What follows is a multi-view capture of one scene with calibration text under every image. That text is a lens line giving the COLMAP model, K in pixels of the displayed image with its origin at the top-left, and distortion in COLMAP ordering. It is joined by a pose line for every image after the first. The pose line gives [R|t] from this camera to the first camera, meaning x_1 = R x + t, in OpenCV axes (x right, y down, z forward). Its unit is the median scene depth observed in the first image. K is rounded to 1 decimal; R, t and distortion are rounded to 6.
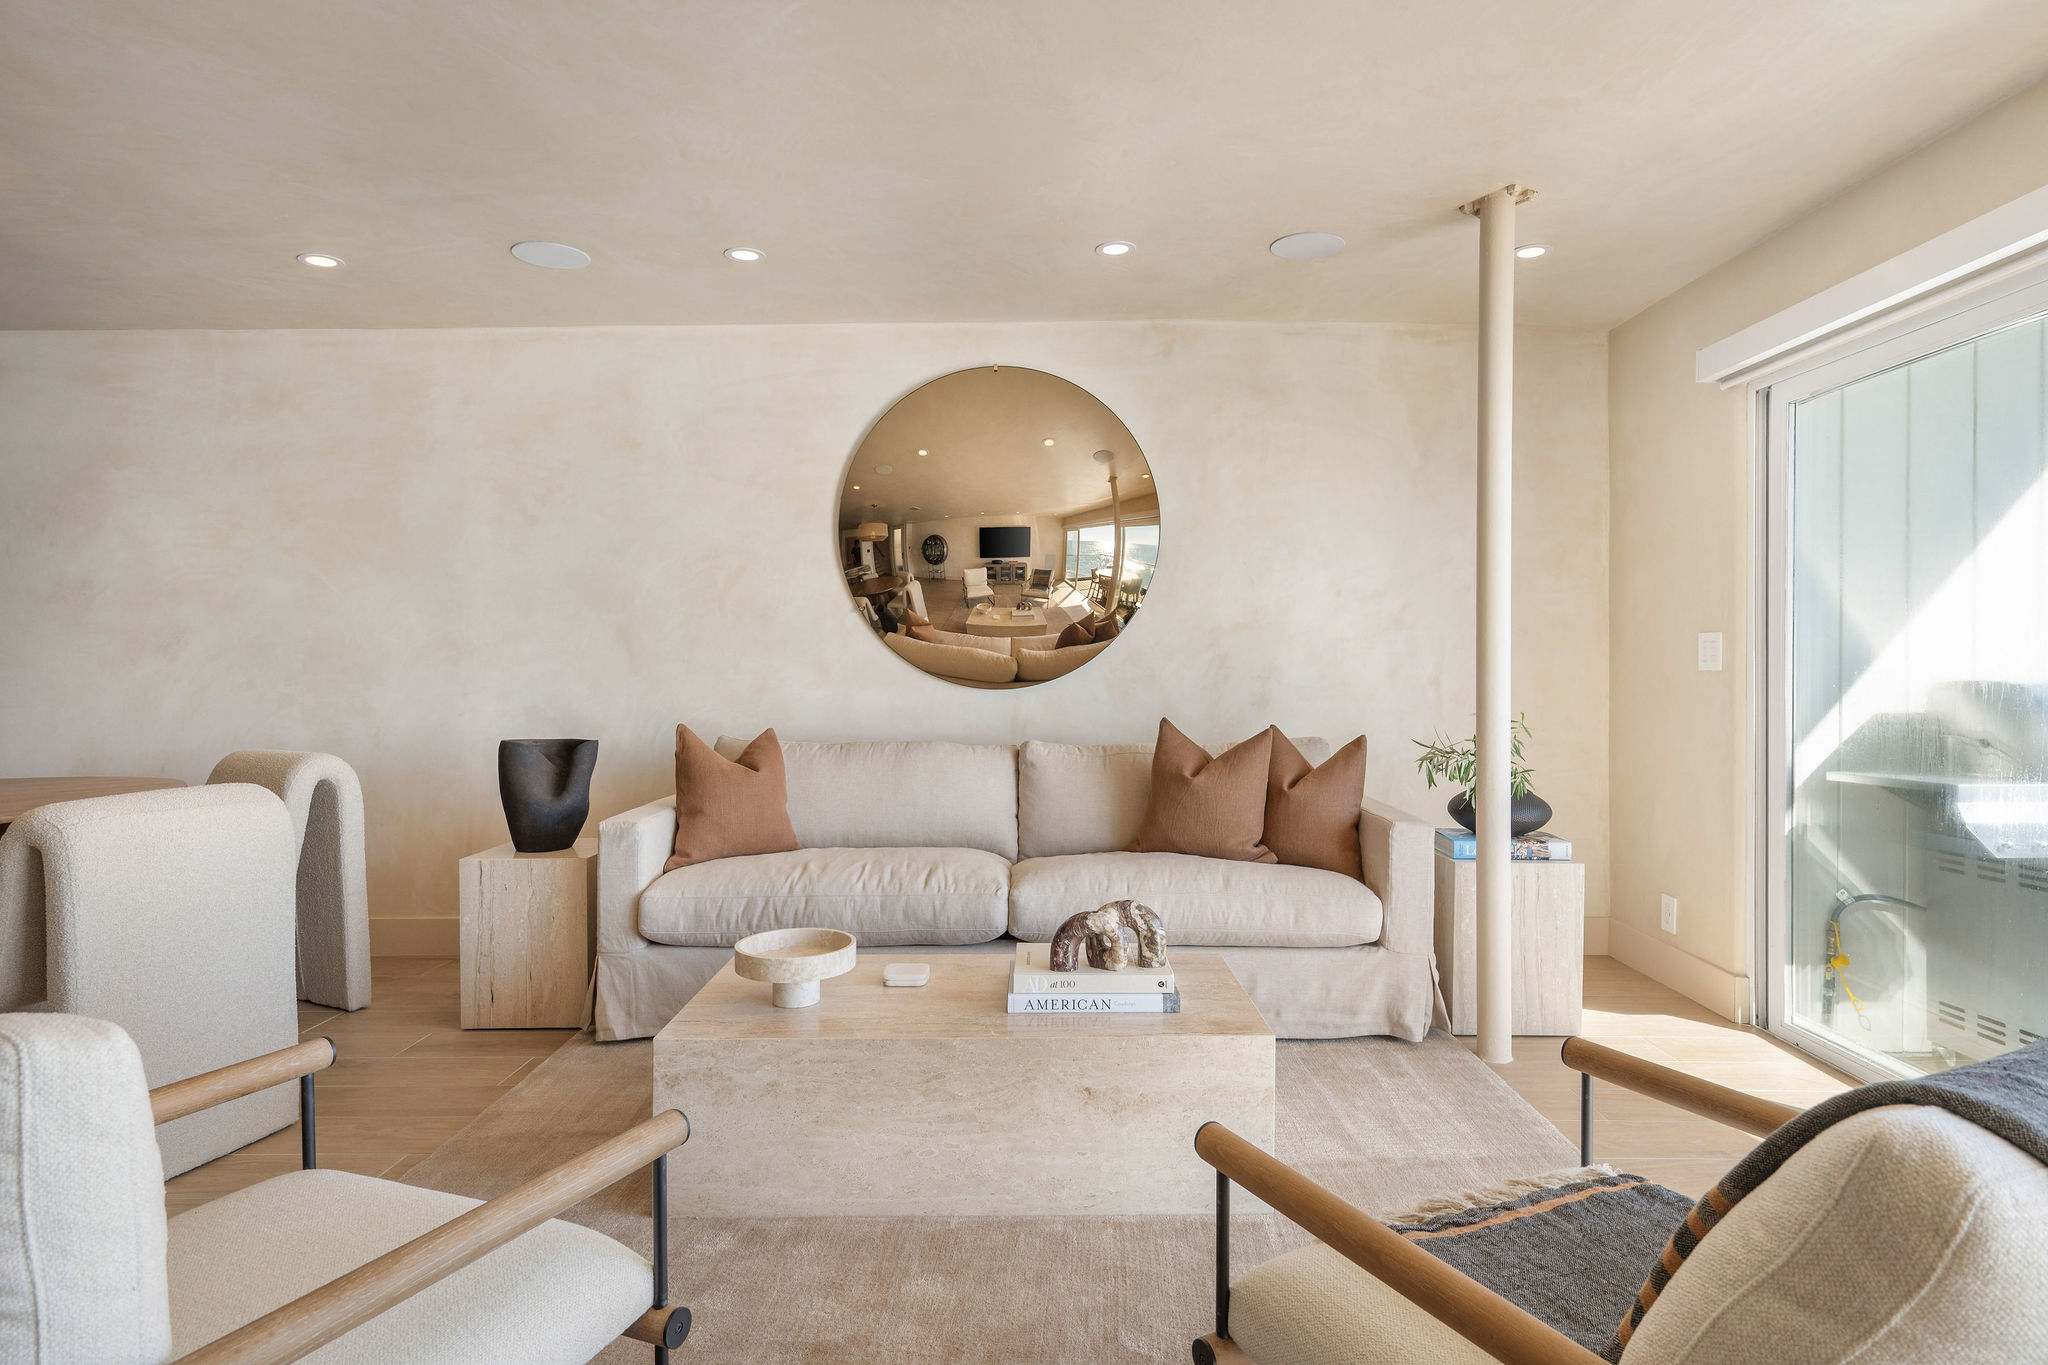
lens RADIAL K [[1118.7, 0, 1022.8], [0, 1118.7, 682.5], [0, 0, 1]] dist [-0.004814, -0.000489]
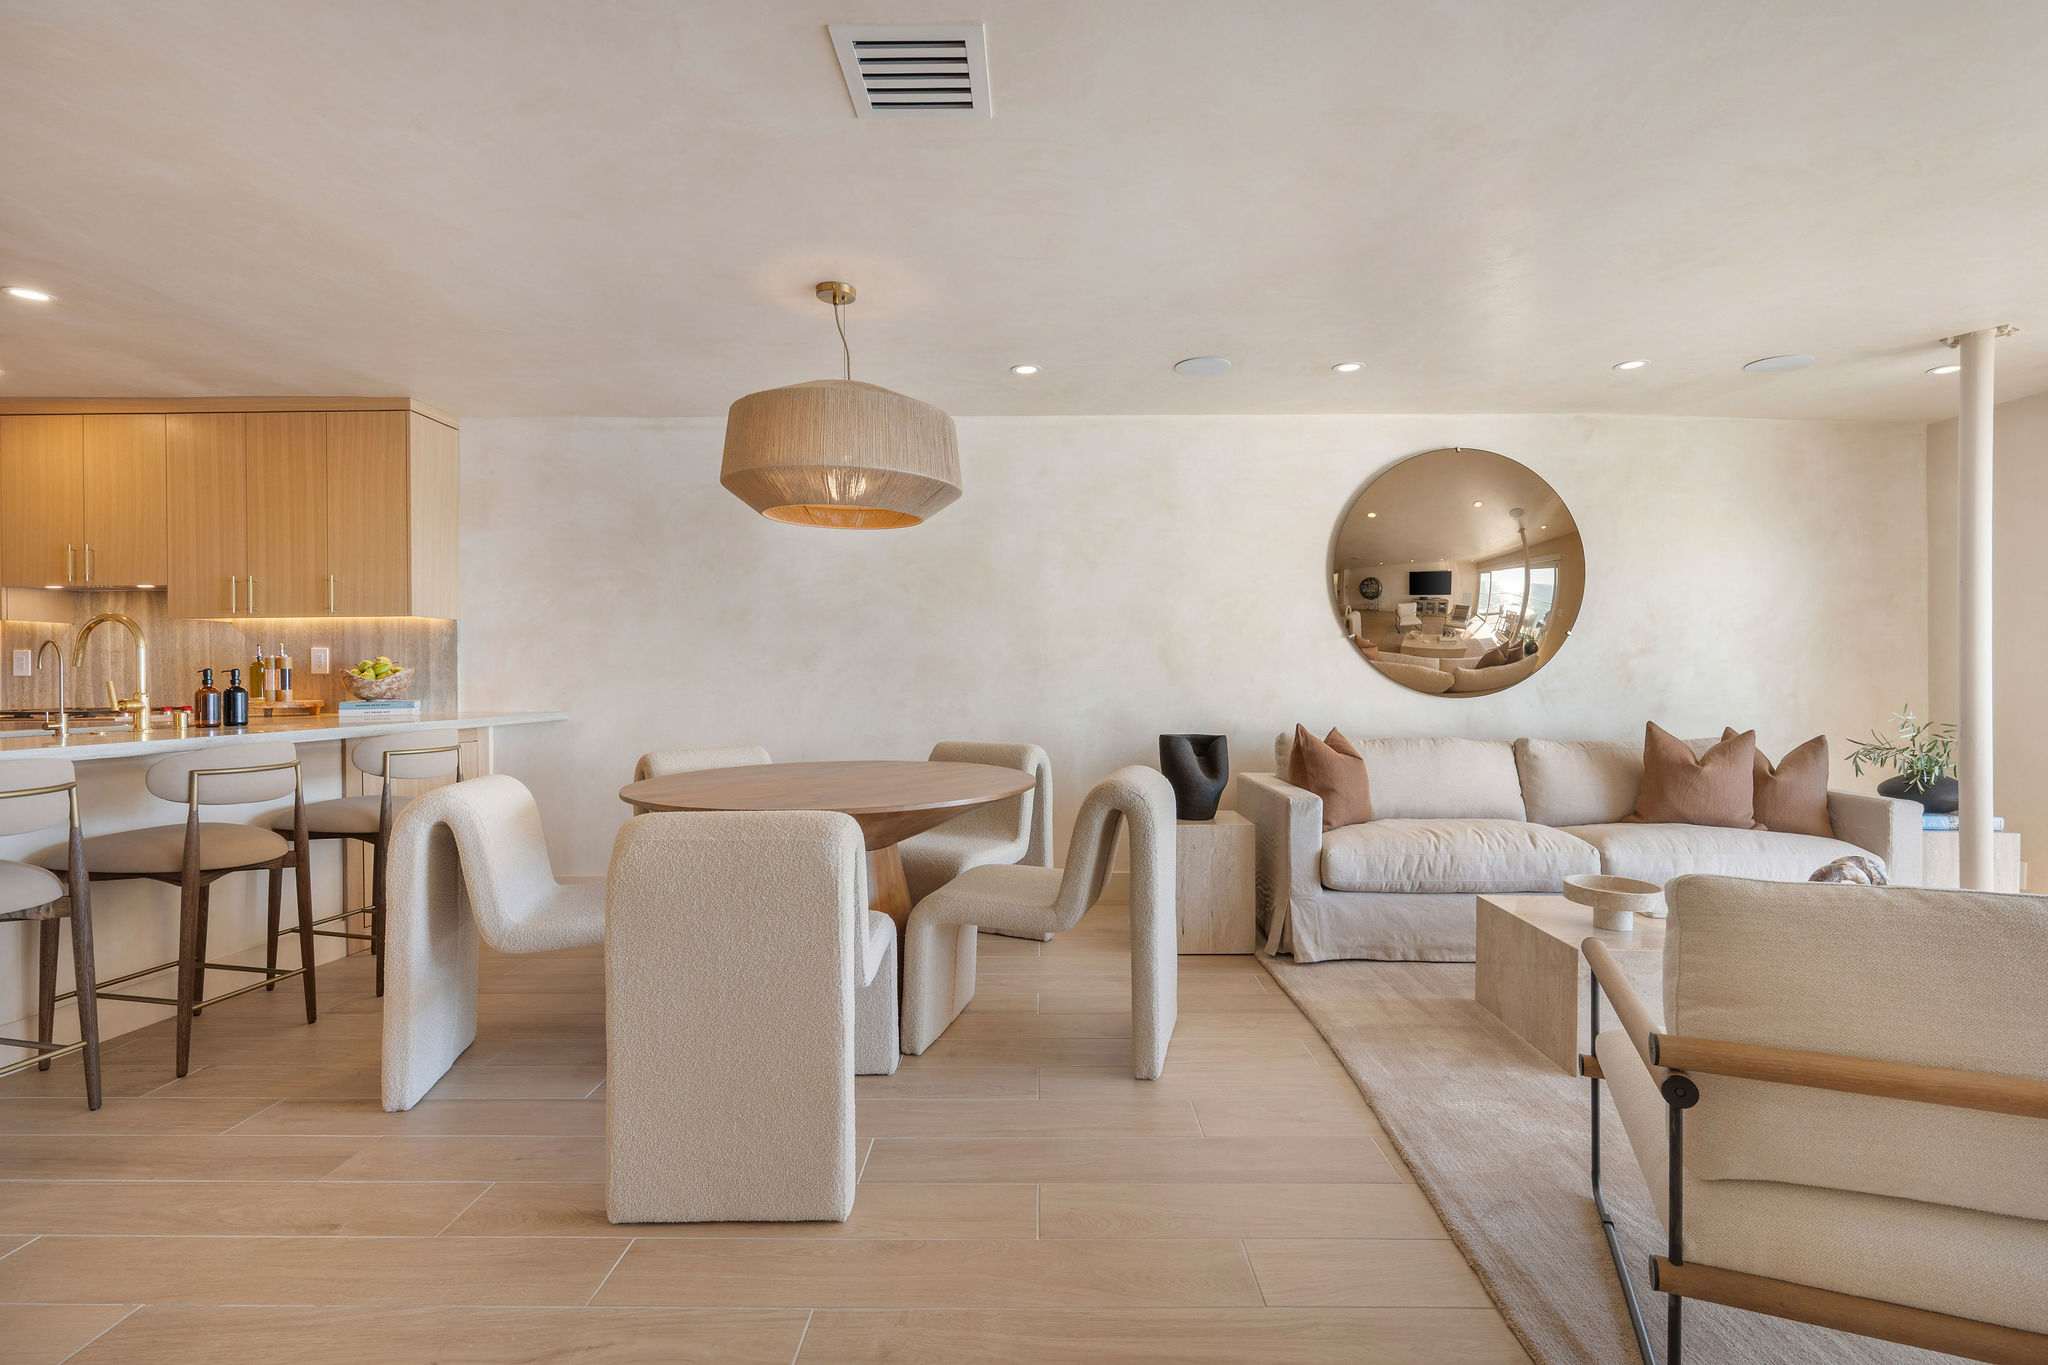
lens RADIAL K [[952.7, 0, 1029.4], [0, 952.7, 681.2], [0, 0, 1]] dist [-0.000643, 0.000359]
pose [[0.999981, 0.006096, -0.000473, -0.508707], [-0.006100, 0.999944, -0.008703, -0.000795], [0.000420, 0.008706, 0.999962, -0.096850]]
